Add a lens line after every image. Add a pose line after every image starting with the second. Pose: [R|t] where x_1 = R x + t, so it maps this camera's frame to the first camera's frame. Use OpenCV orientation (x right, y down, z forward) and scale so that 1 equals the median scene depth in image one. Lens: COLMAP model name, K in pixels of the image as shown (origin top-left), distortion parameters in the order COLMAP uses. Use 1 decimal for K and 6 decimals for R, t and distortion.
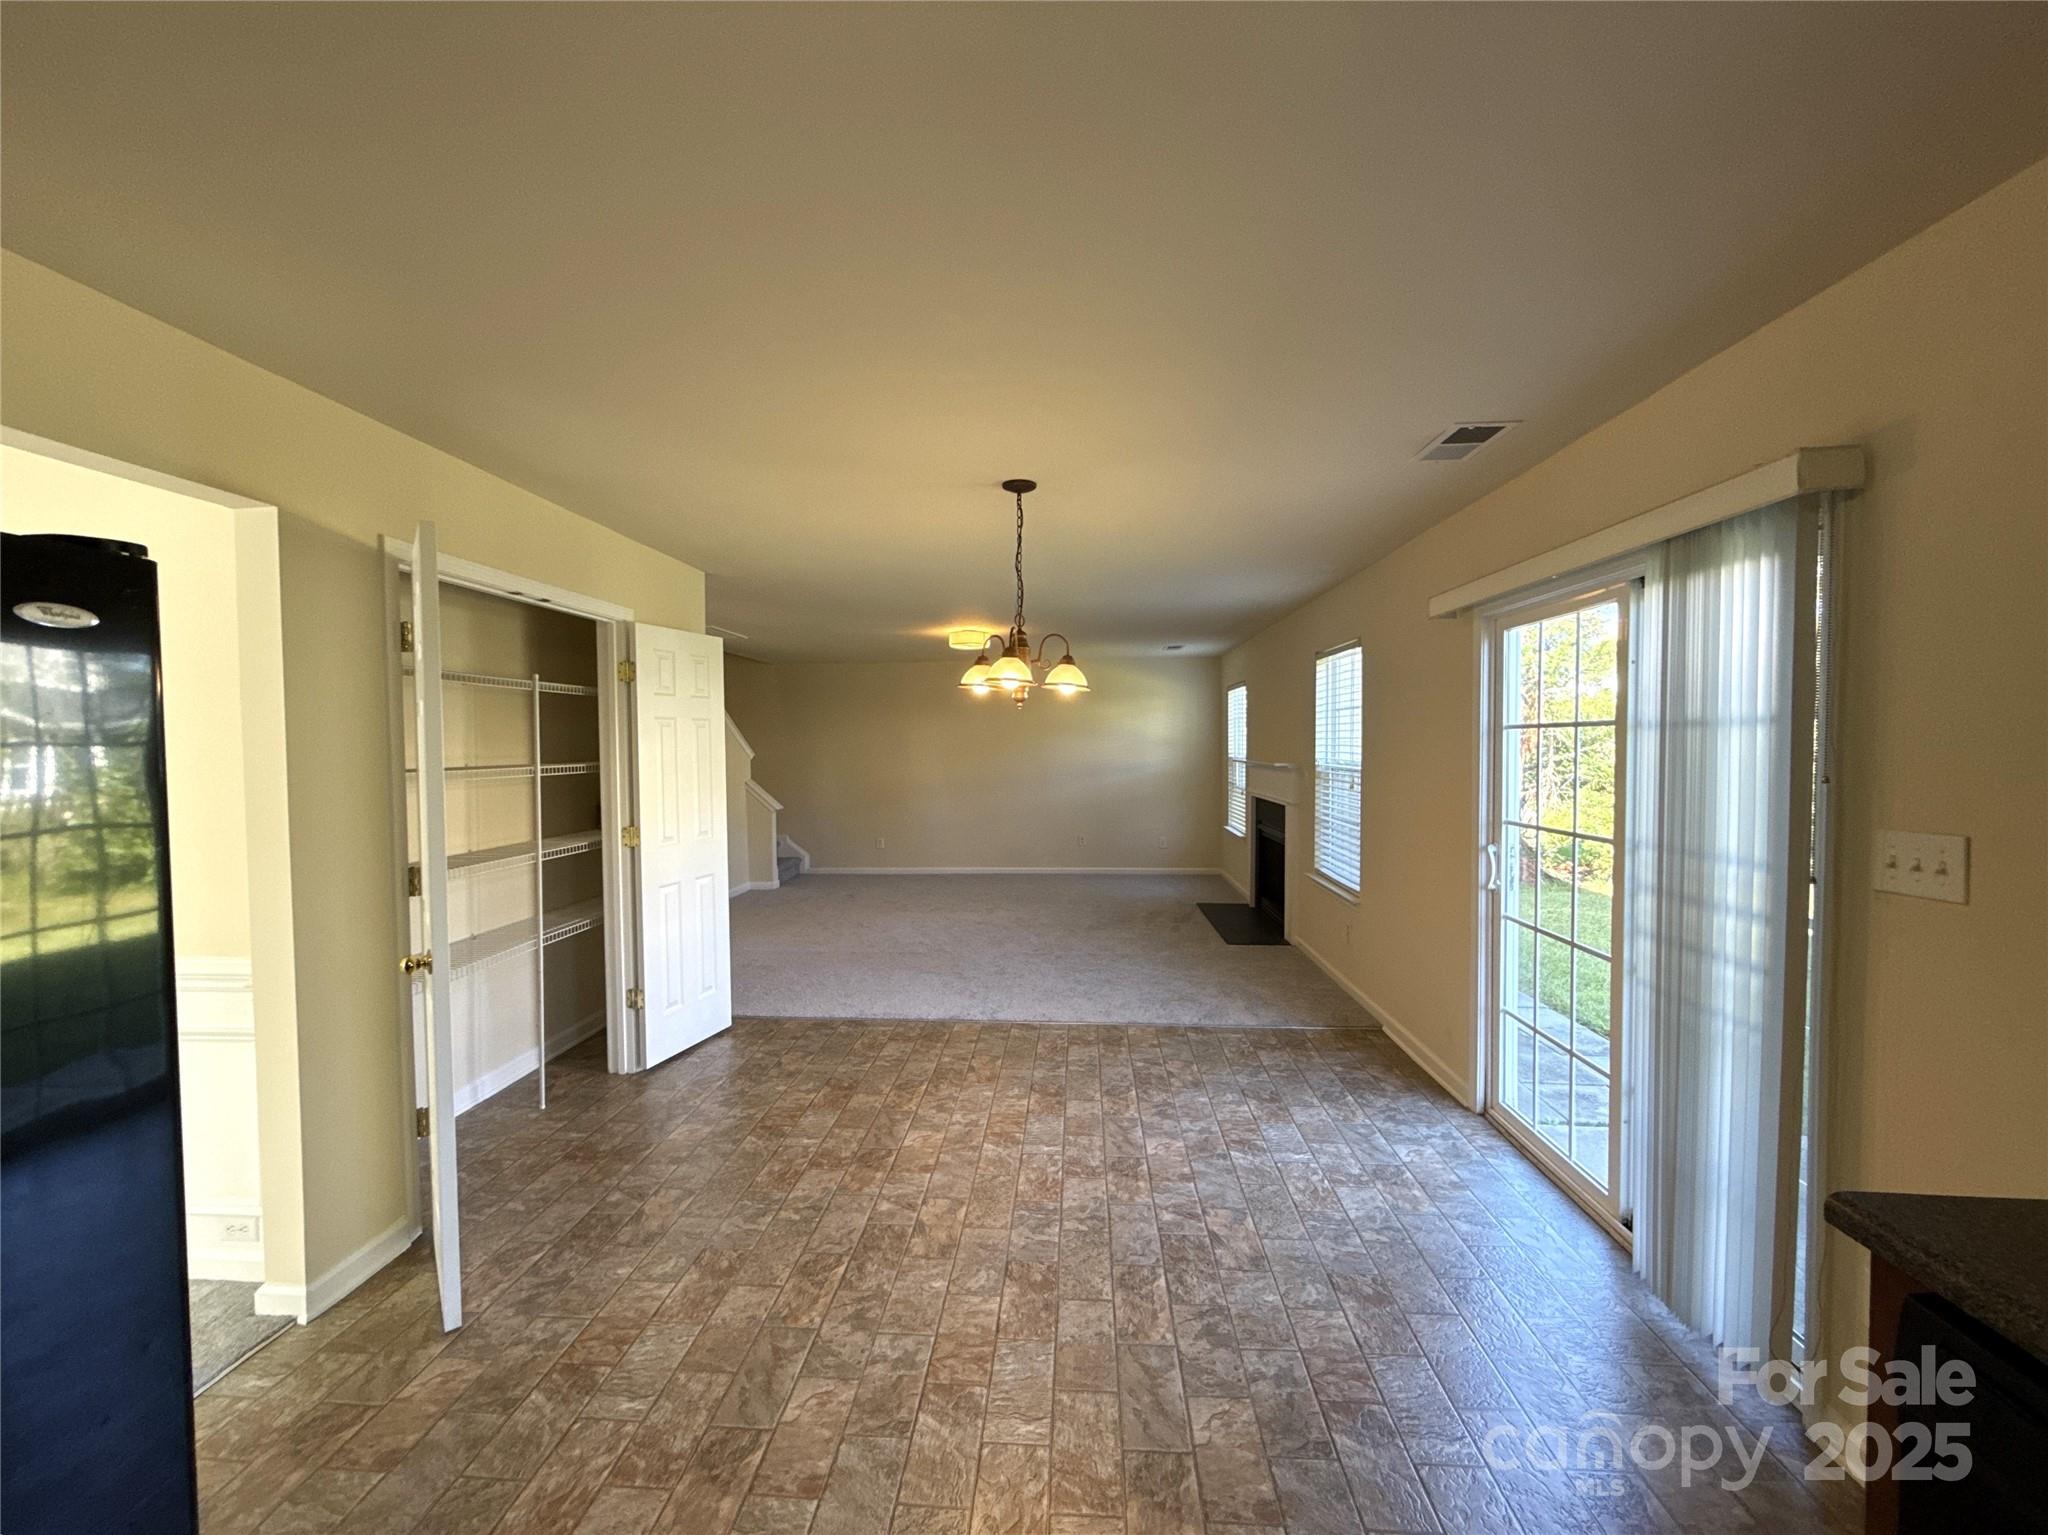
lens RADIAL K [[829.9, 0, 1027.1], [0, 829.9, 773.1], [0, 0, 1]] dist [-0.001172, 0.000163]
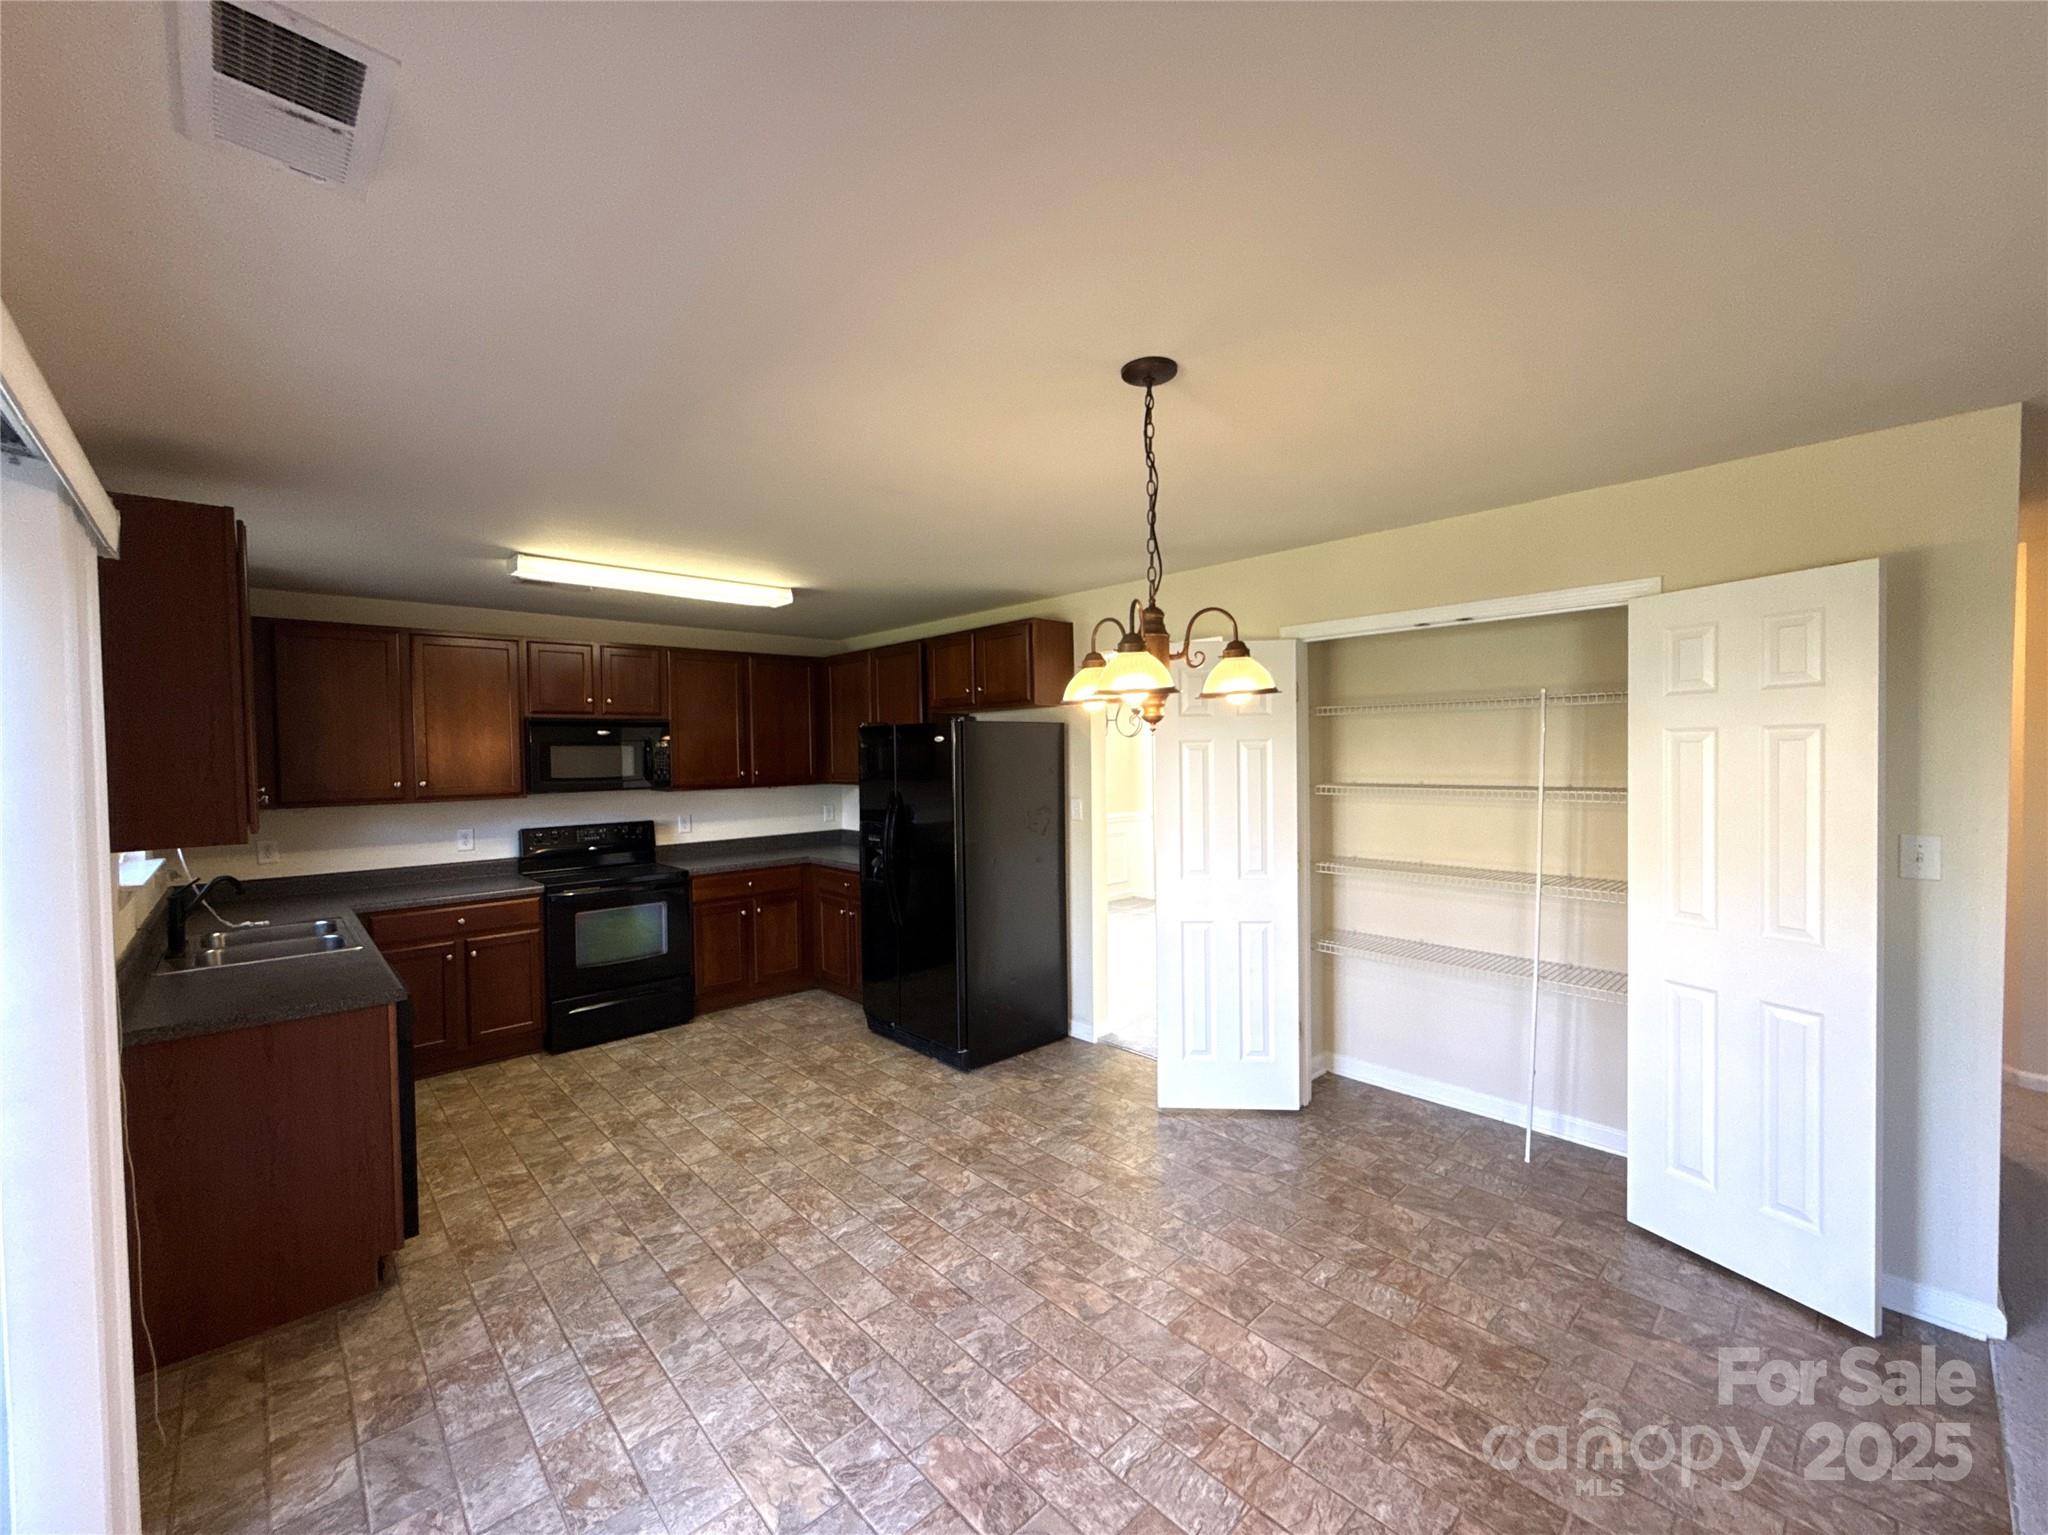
lens RADIAL K [[819.3, 0, 1016.8], [0, 819.3, 764.5], [0, 0, 1]] dist [-0.000549, -0.000047]
pose [[-0.694600, 0.029418, -0.718795, 0.693975], [-0.005331, 0.998926, 0.046034, -0.113755], [0.719377, 0.035807, -0.693697, 1.867773]]
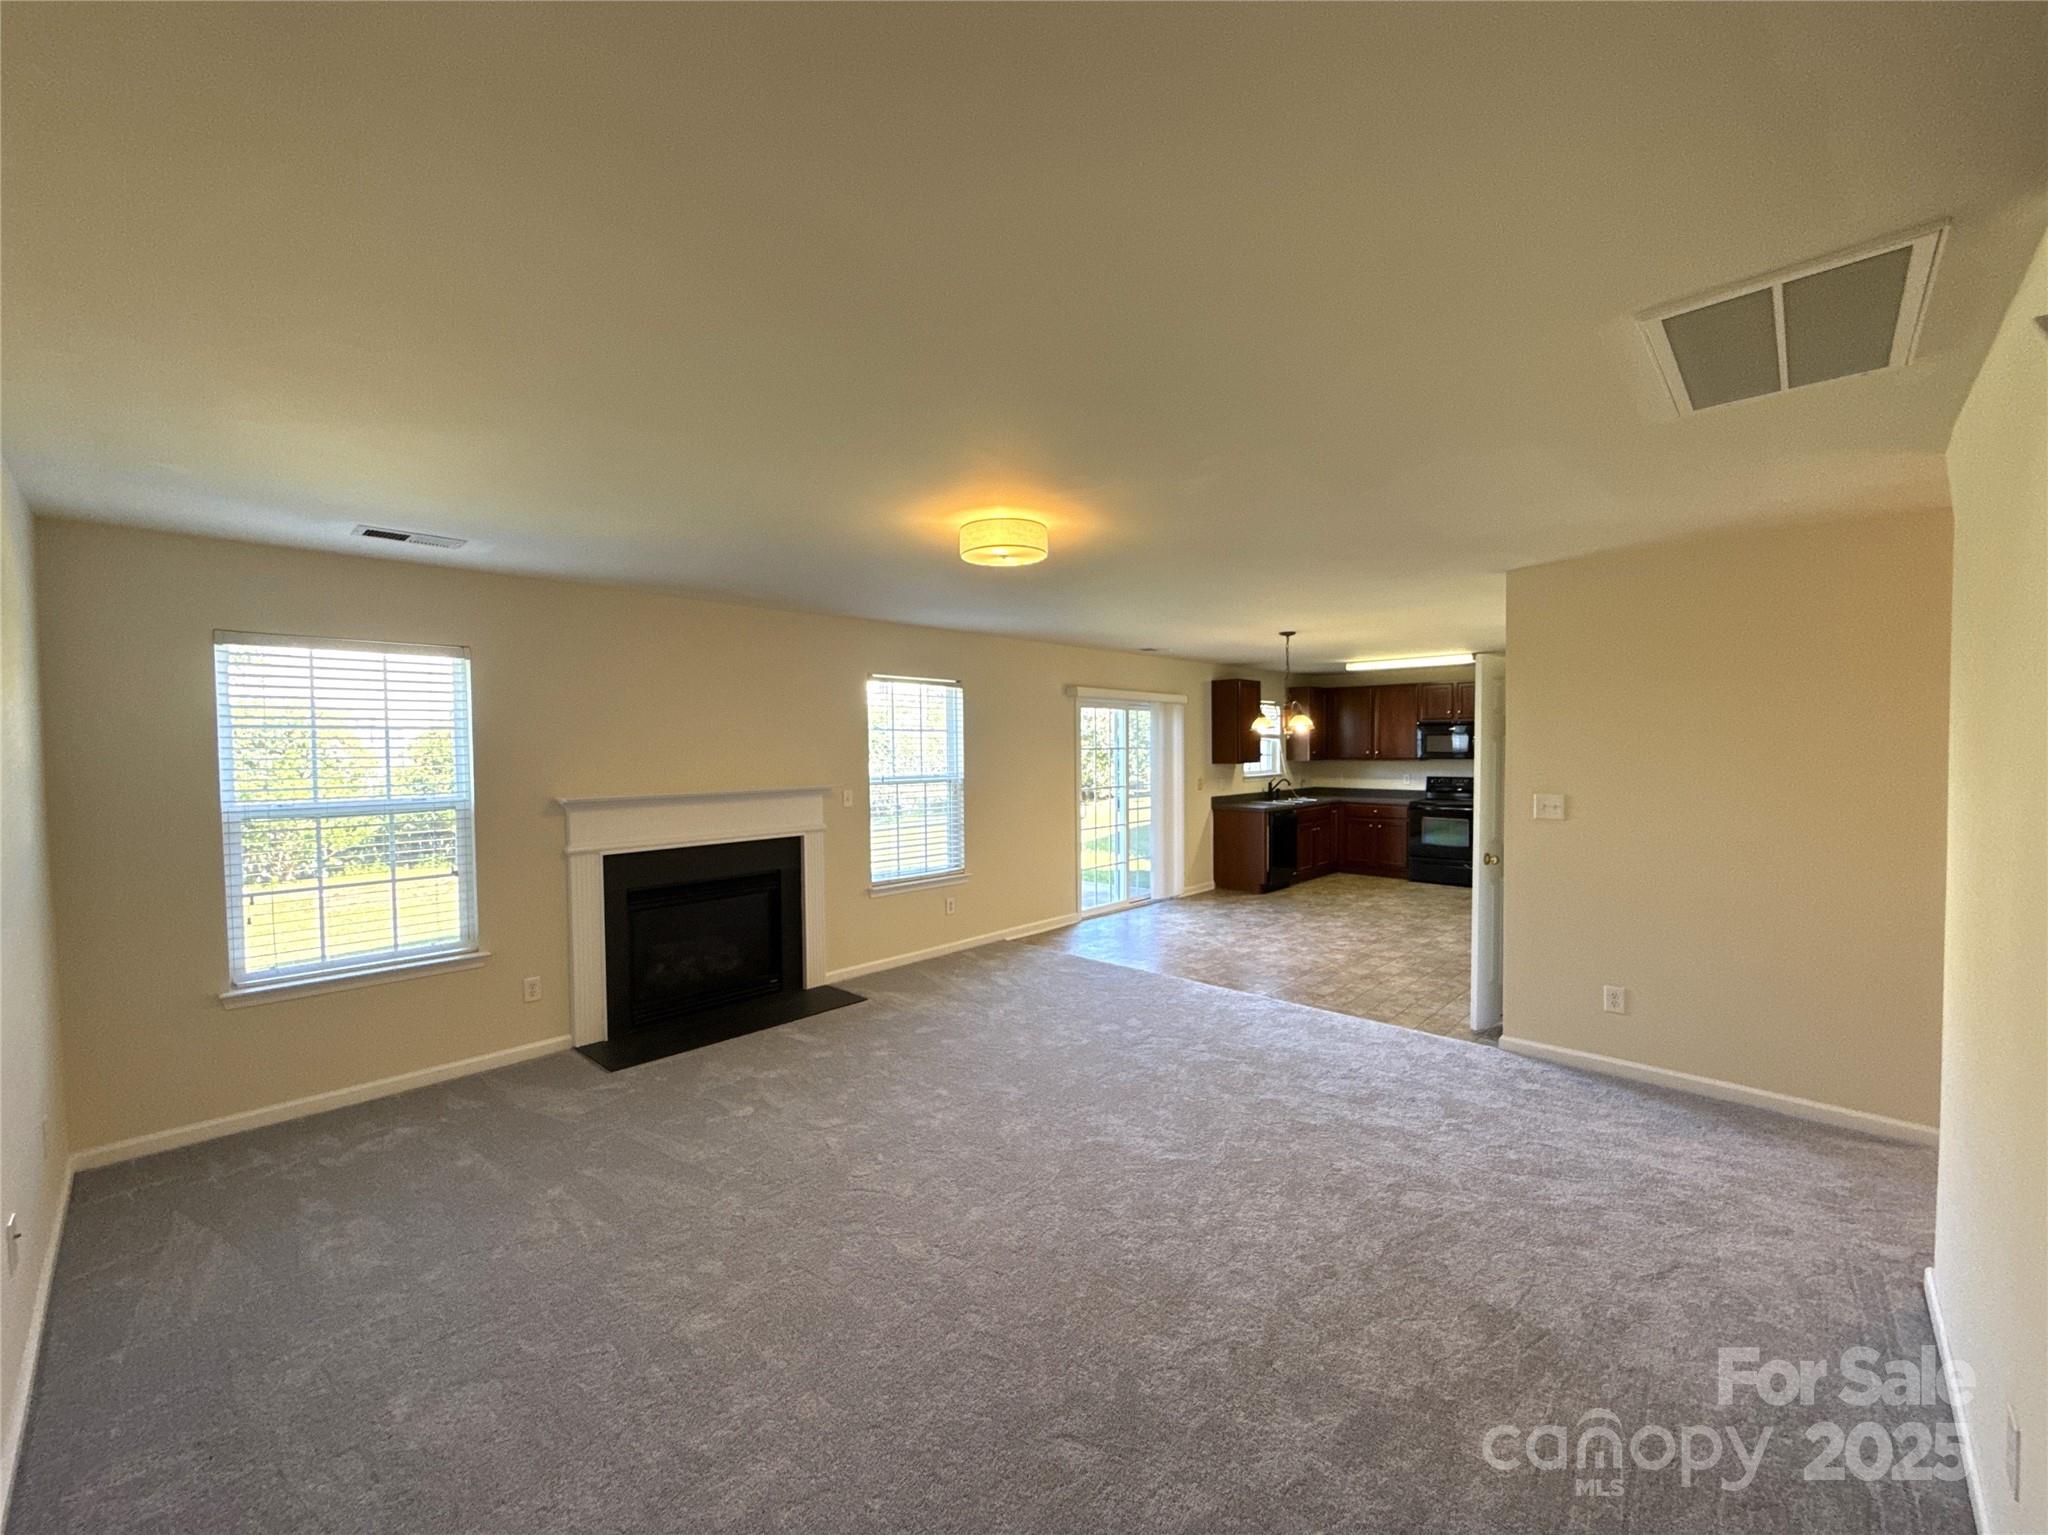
lens RADIAL K [[829.9, 0, 1027.1], [0, 829.9, 773.1], [0, 0, 1]] dist [-0.001172, 0.000163]
pose [[-0.770735, -0.010494, 0.637069, -1.193786], [0.036017, 0.997548, 0.060006, -0.202206], [-0.636137, 0.069194, -0.768468, 4.300517]]
